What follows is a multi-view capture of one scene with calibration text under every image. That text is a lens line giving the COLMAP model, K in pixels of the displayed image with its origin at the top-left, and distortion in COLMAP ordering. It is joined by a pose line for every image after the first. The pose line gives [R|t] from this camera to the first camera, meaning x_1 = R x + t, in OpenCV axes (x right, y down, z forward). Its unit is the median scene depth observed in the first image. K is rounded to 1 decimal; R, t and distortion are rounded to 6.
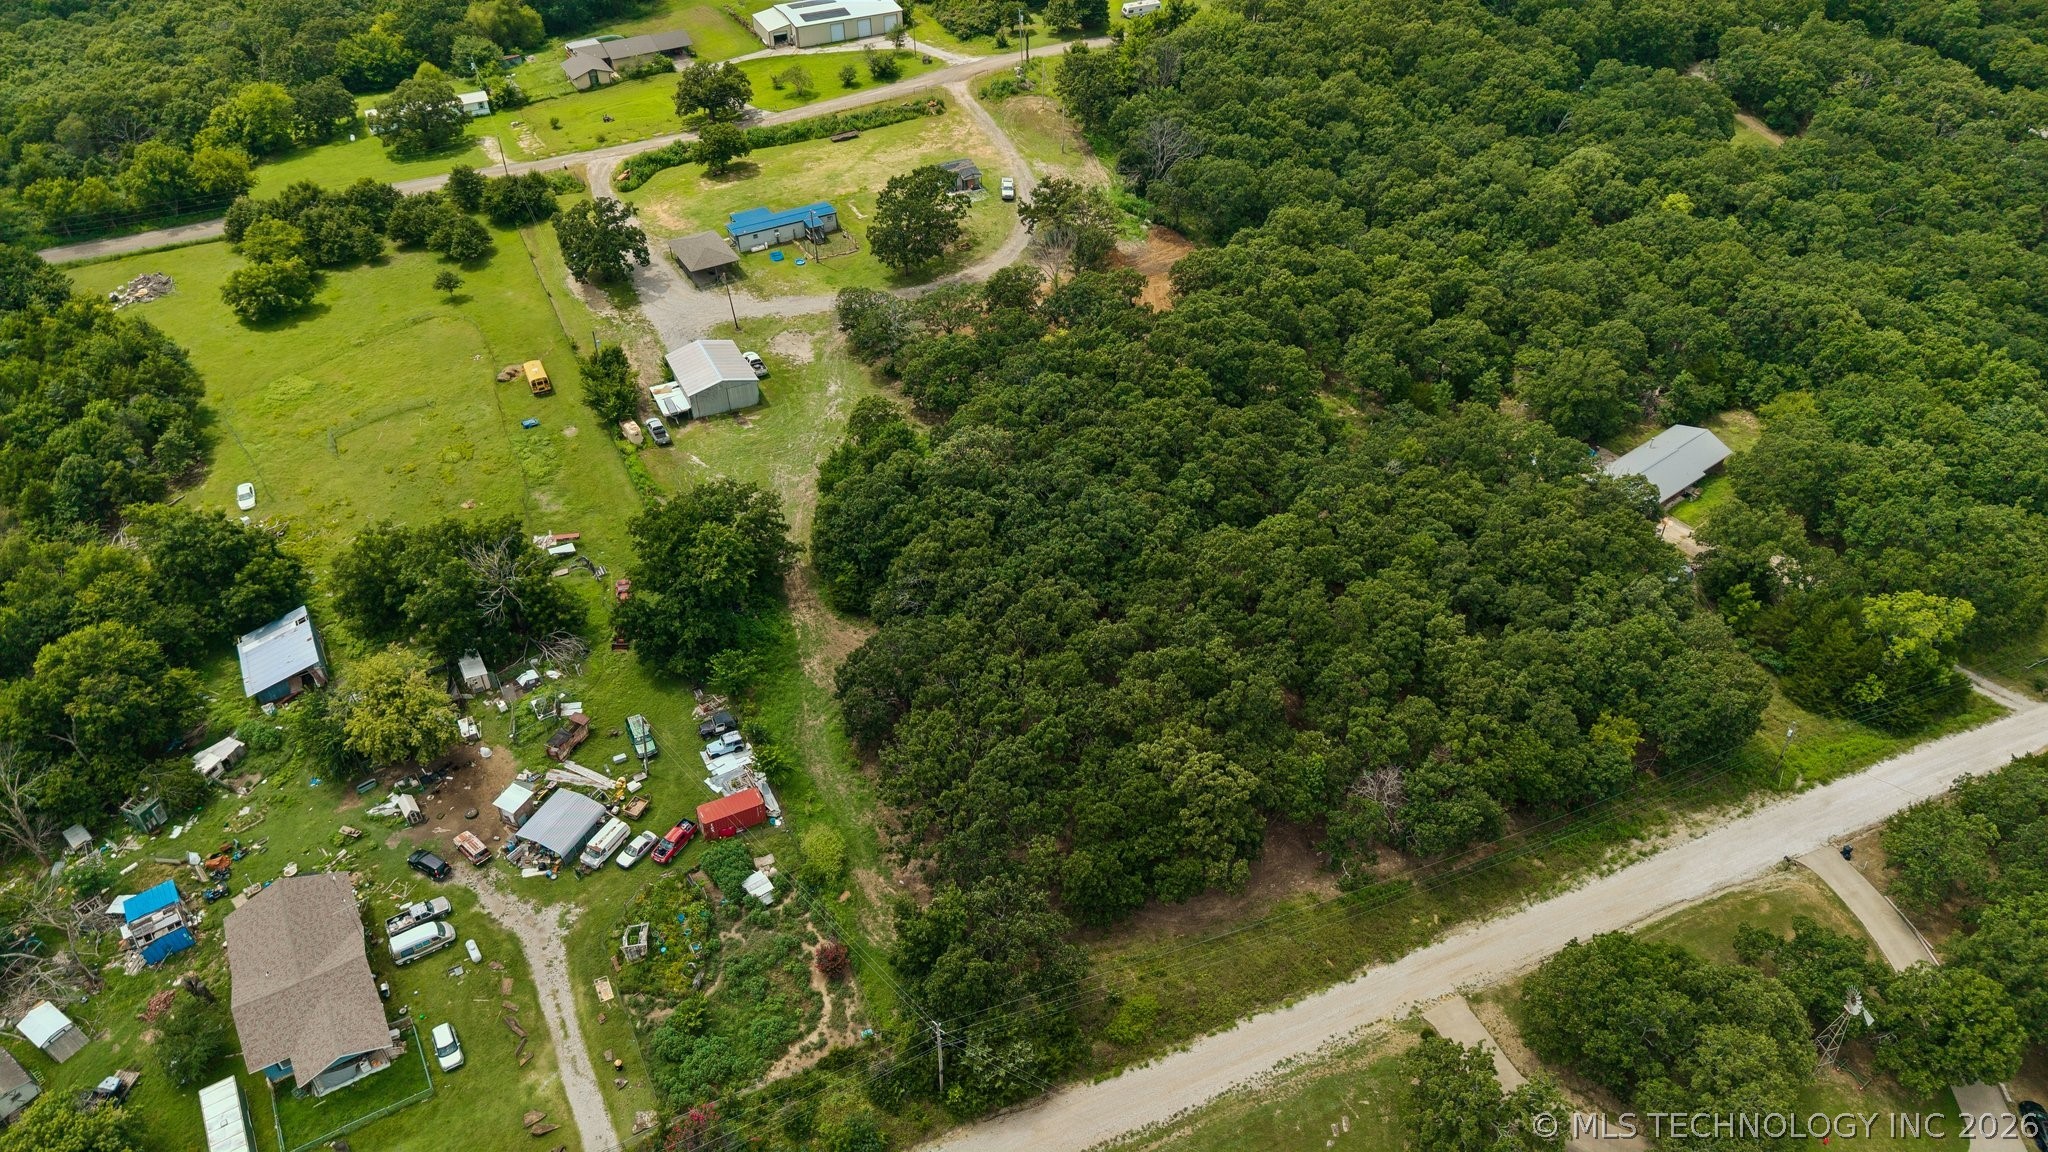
lens RADIAL K [[1374.1, 0, 1024.0], [0, 1374.1, 576.0], [0, 0, 1]] dist [0.038169, -0.045337]
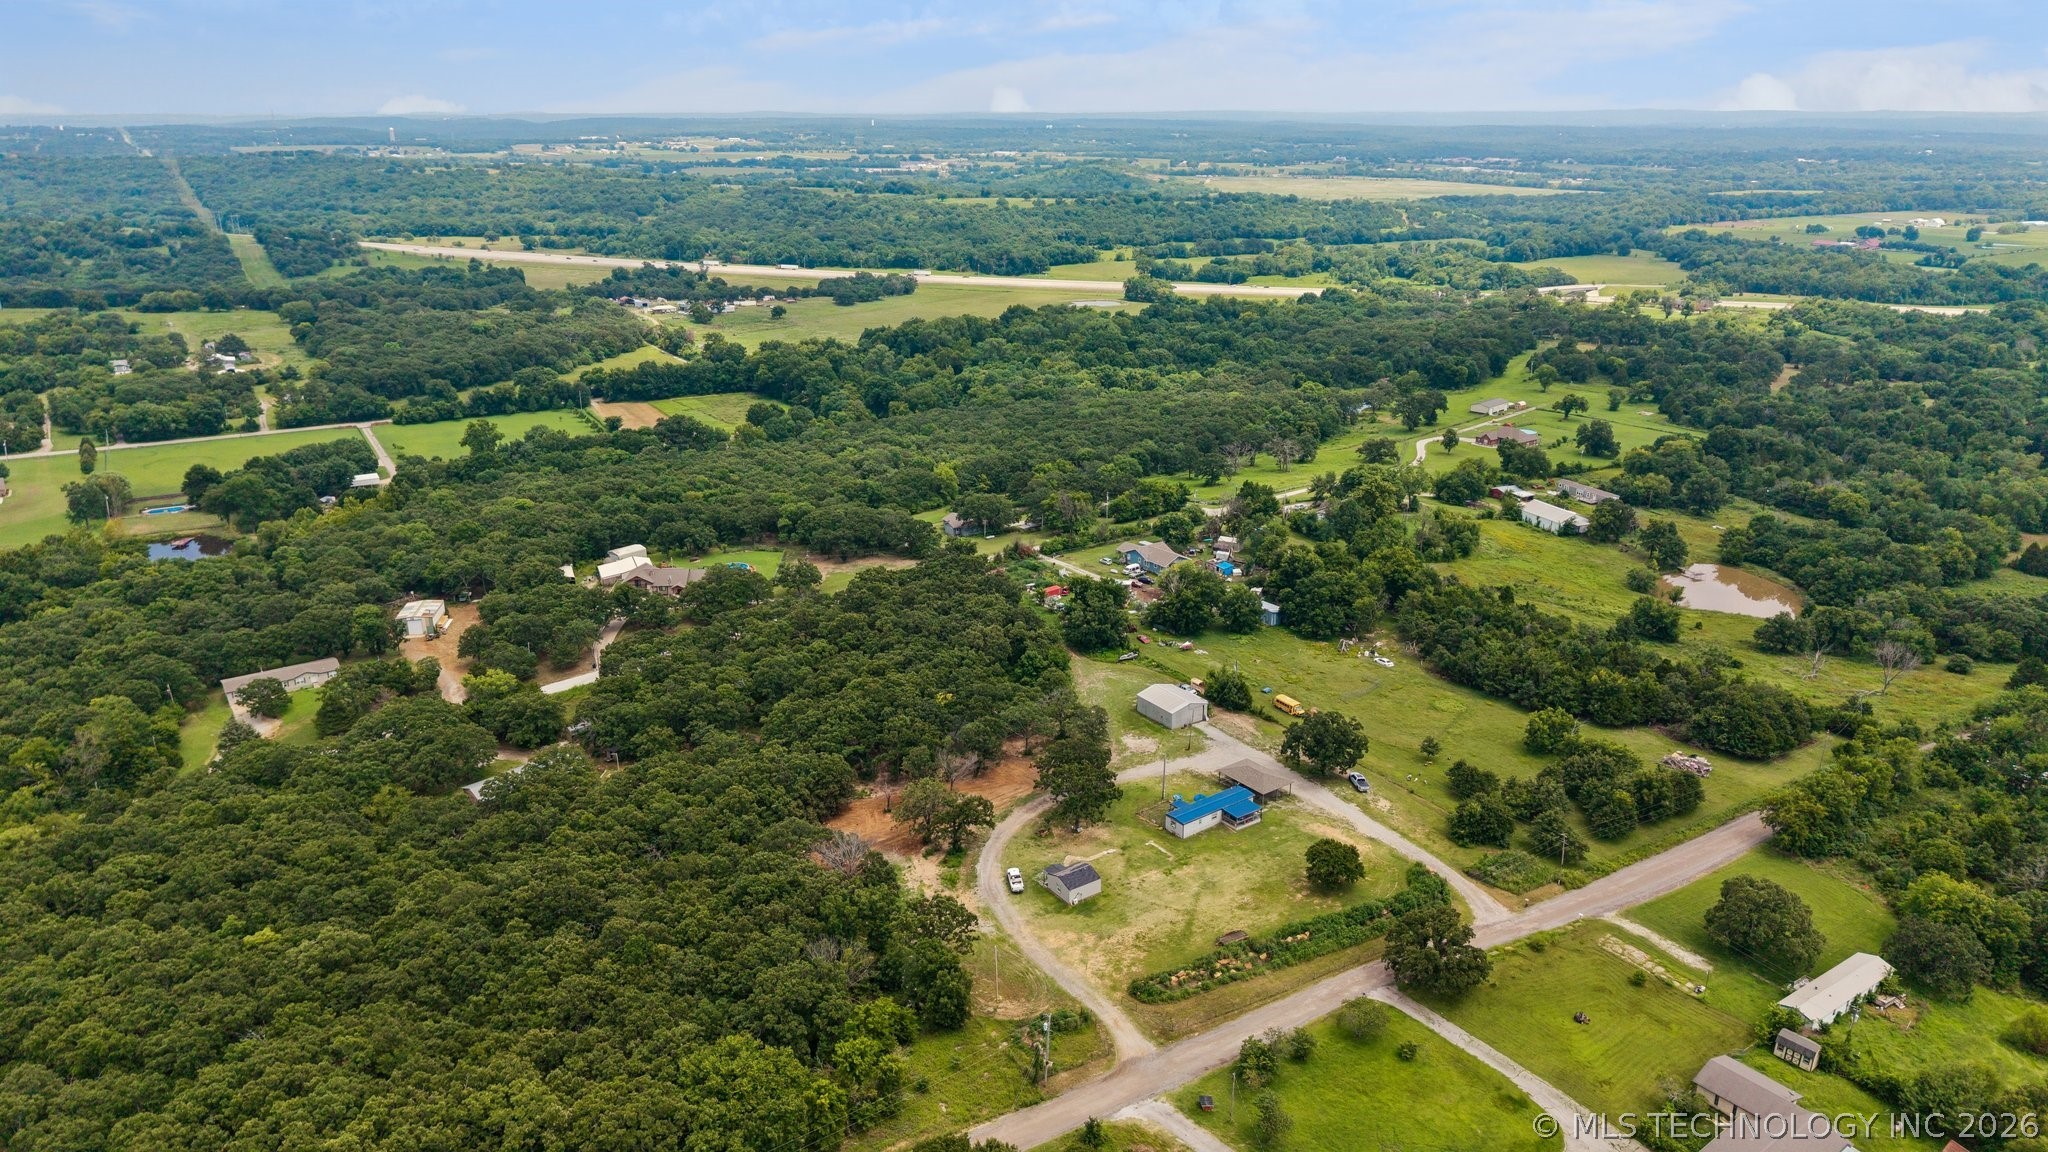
lens RADIAL K [[1367.7, 0, 1024.0], [0, 1367.7, 576.0], [0, 0, 1]] dist [0.120293, -0.281038]
pose [[-0.991956, 0.042564, -0.119209, 0.099549], [-0.080607, 0.513715, 0.854166, -1.398403], [0.097597, 0.856904, -0.506152, 1.530880]]
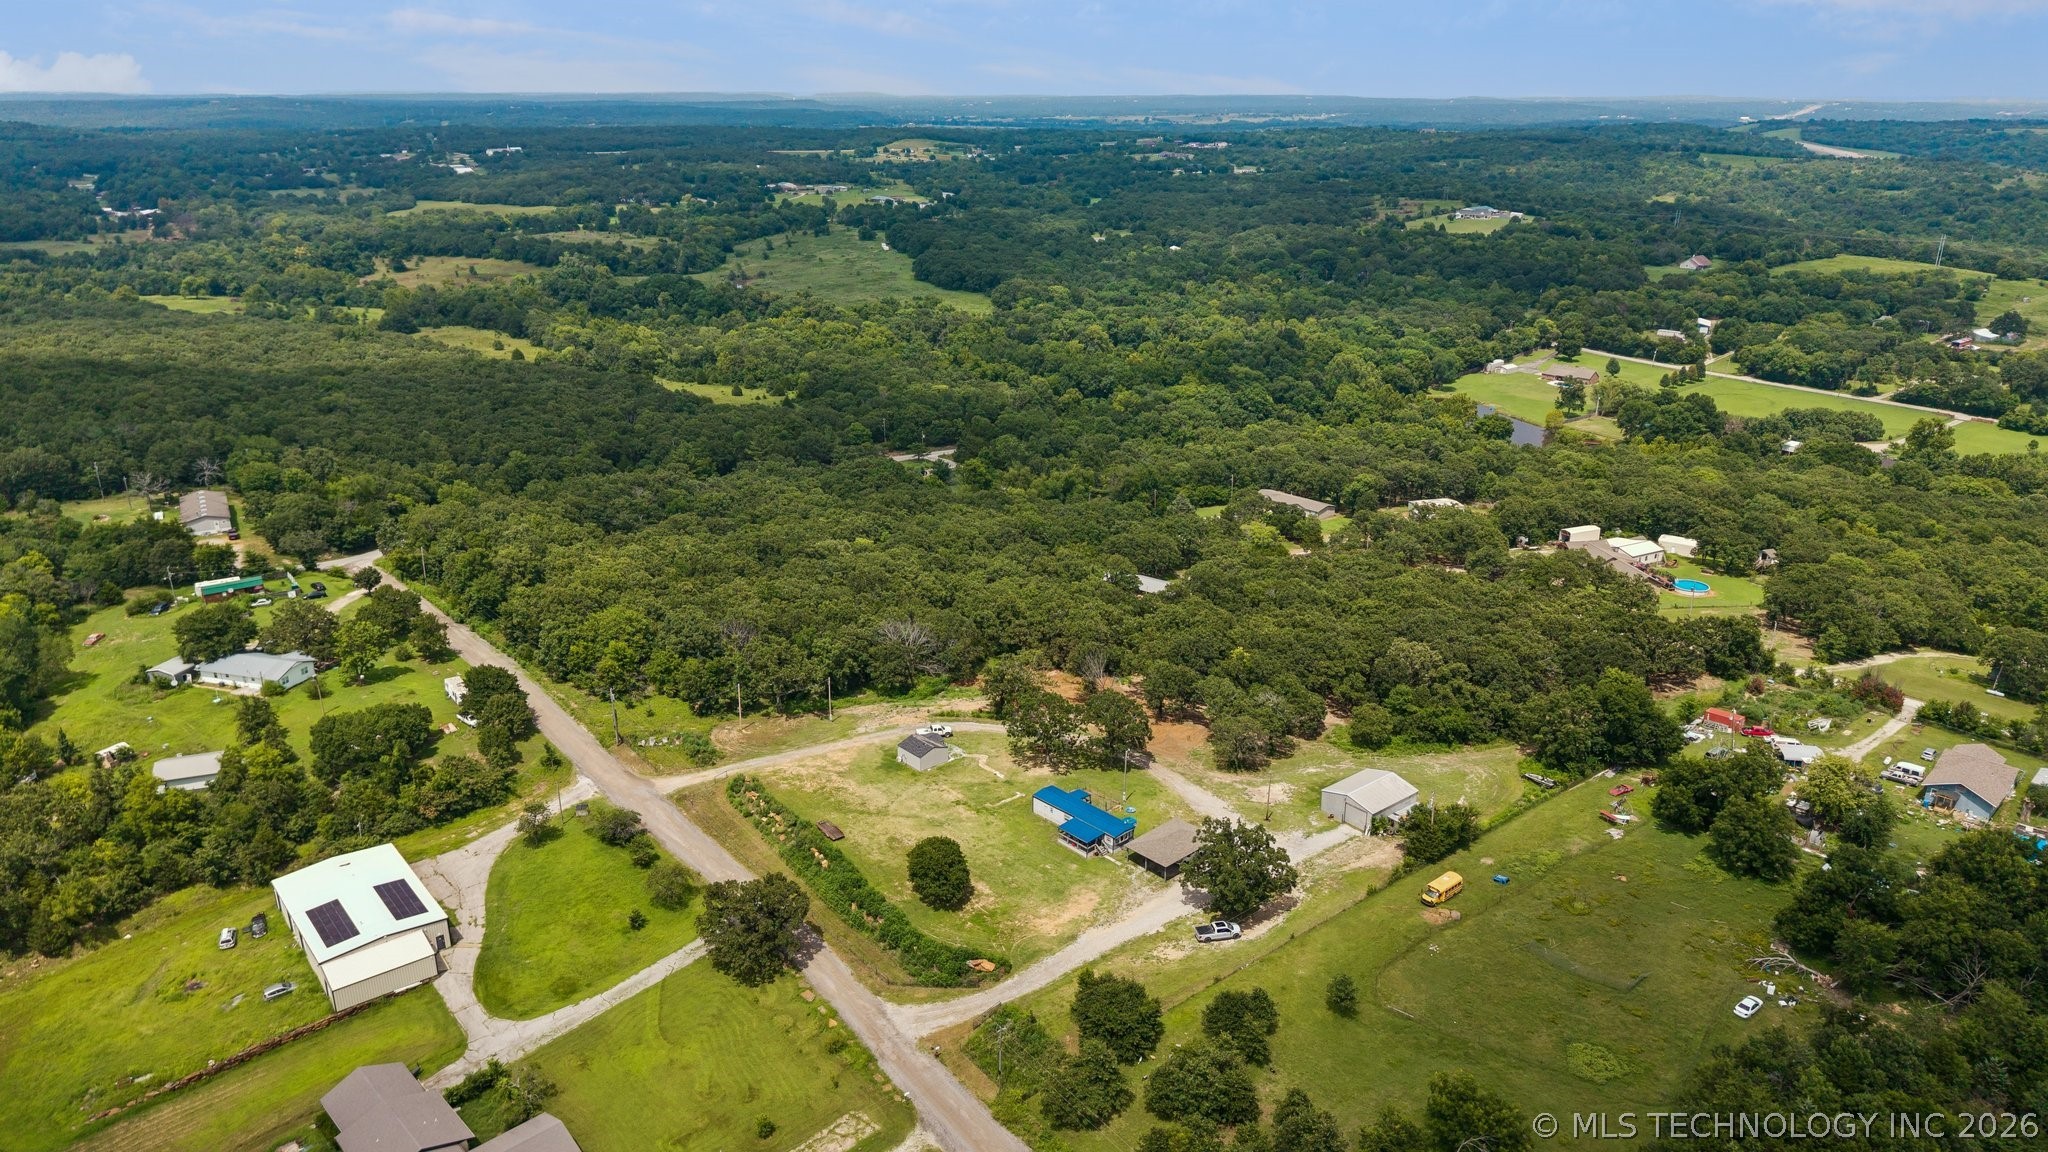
lens RADIAL K [[1374.1, 0, 1024.0], [0, 1374.1, 576.0], [0, 0, 1]] dist [0.038169, -0.045337]
pose [[-0.238584, -0.324023, 0.915471, -1.070596], [0.626418, 0.669004, 0.400041, -0.844969], [-0.742076, 0.668911, 0.043360, 0.981936]]
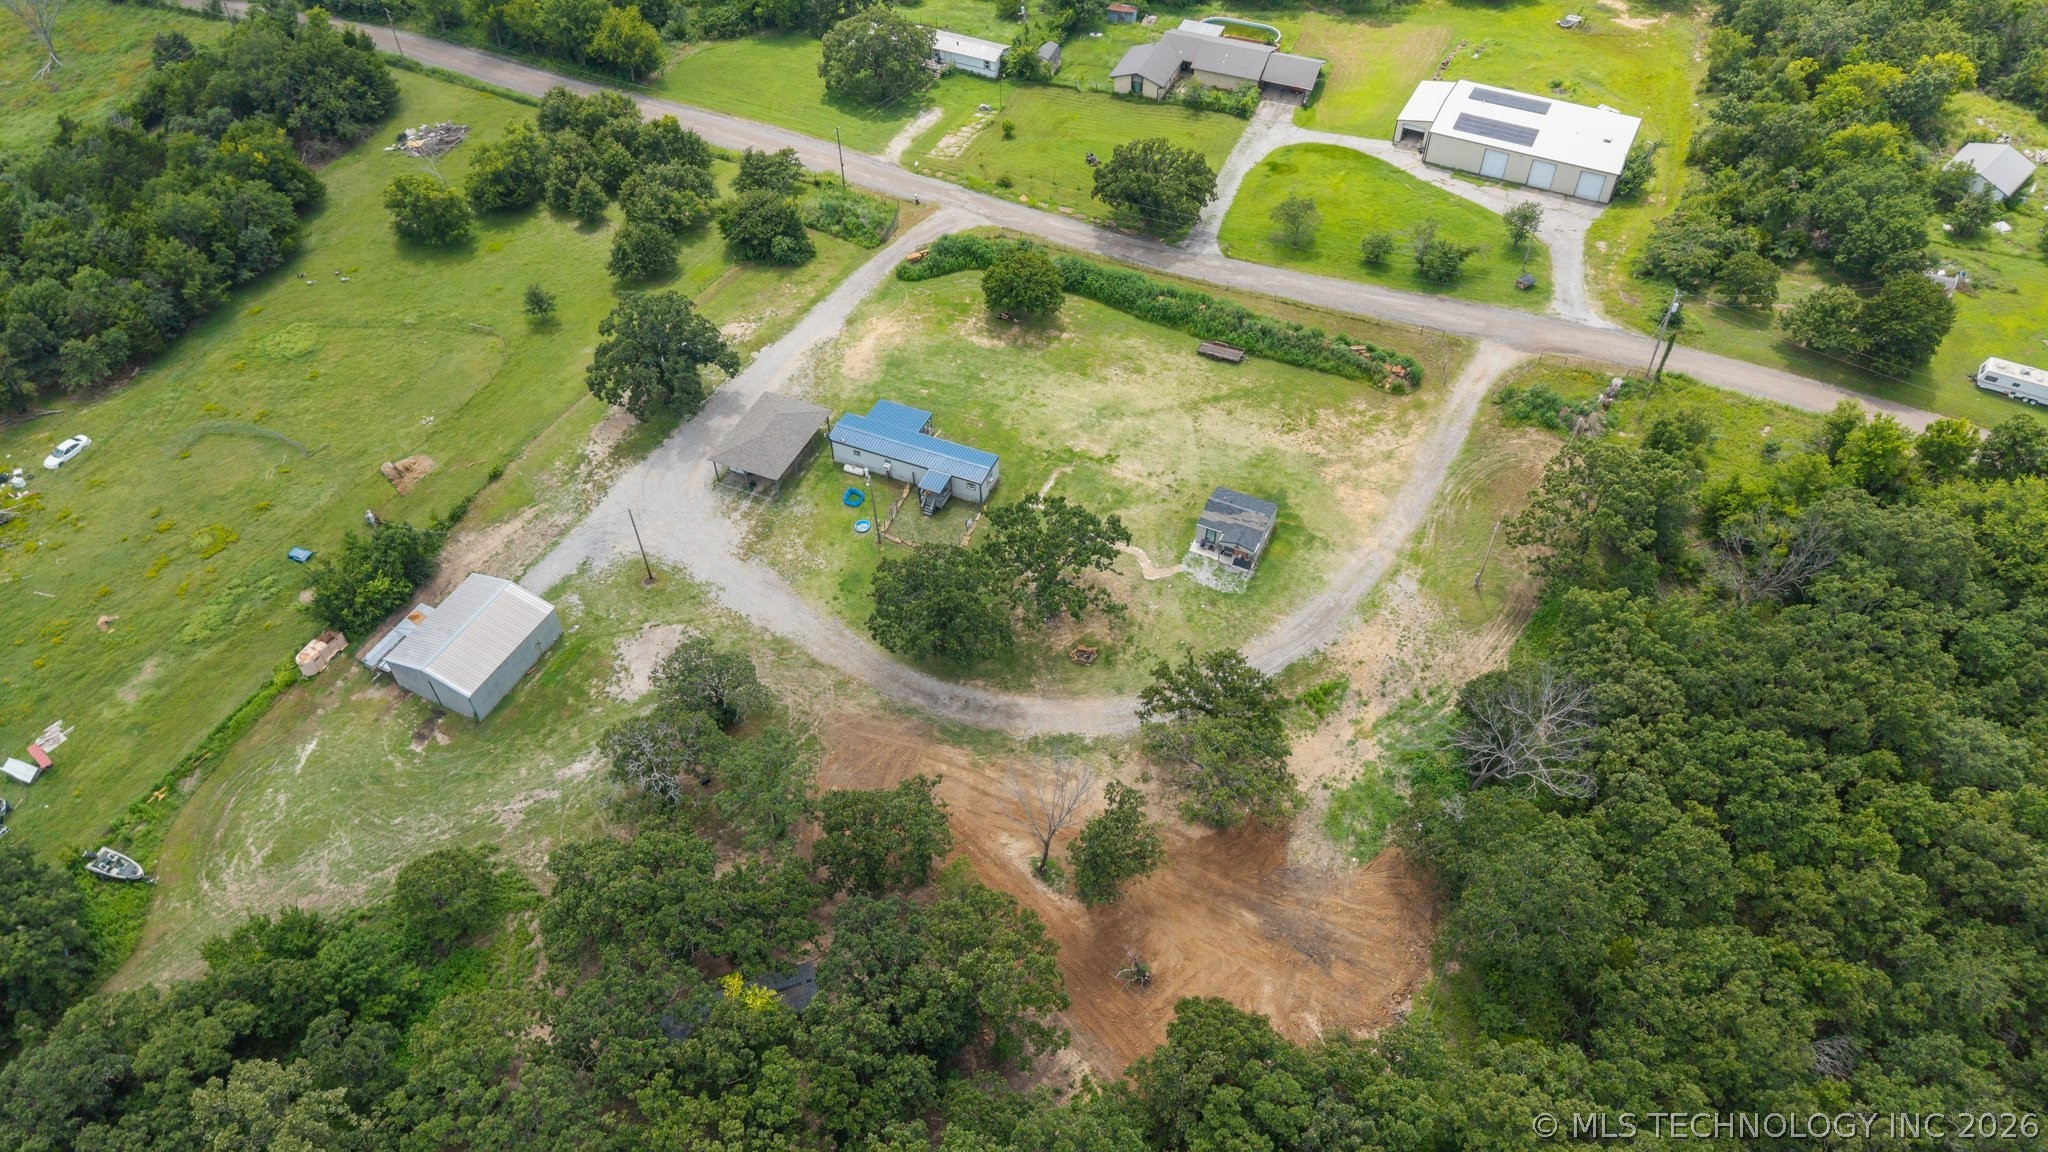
lens RADIAL K [[1374.1, 0, 1024.0], [0, 1374.1, 576.0], [0, 0, 1]] dist [0.038169, -0.045337]
pose [[0.609260, 0.581574, -0.539049, 0.253280], [-0.509907, 0.807937, 0.295352, -0.470441], [0.607287, 0.094918, 0.788792, 0.601841]]
